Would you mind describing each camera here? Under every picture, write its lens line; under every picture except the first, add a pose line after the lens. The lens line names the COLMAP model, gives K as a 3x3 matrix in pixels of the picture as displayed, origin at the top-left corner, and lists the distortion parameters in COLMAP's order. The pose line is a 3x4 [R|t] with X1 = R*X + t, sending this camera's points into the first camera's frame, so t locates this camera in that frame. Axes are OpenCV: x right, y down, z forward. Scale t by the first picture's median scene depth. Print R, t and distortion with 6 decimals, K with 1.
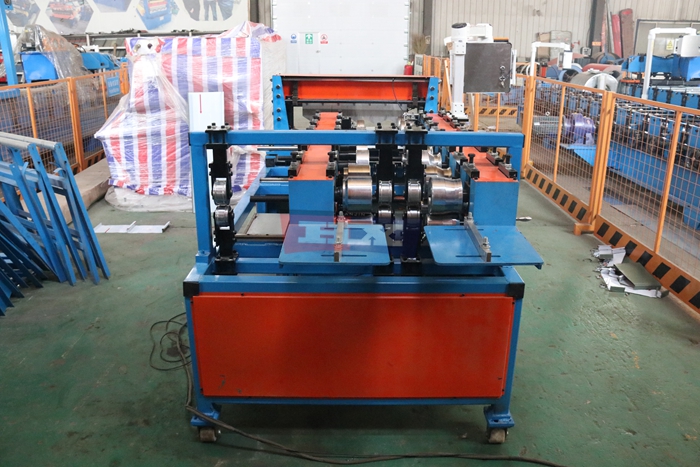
lens RADIAL K [[597.2, 0, 352.8], [0, 597.2, 233.3], [0, 0, 1]] dist [-0.075929, 0.048556]
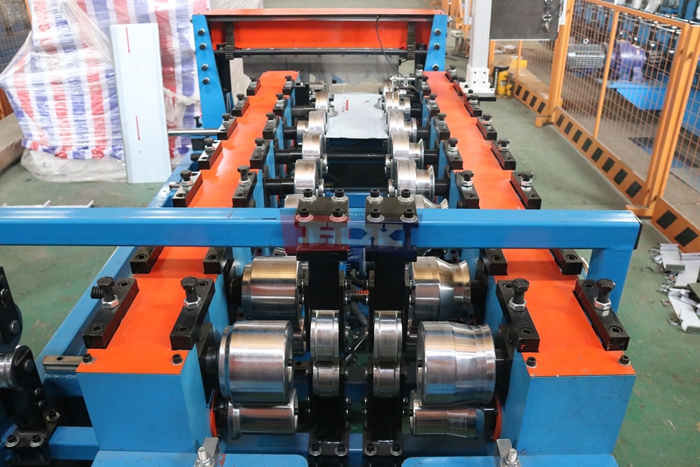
lens RADIAL K [[597.2, 0, 348.6], [0, 597.2, 233.9], [0, 0, 1]] dist [-0.075929, 0.048556]
pose [[0.999855, -0.000532, -0.017003, 0.035097], [0.003185, 0.987690, 0.156391, -0.094772], [0.016710, -0.156422, 0.987549, 0.241084]]
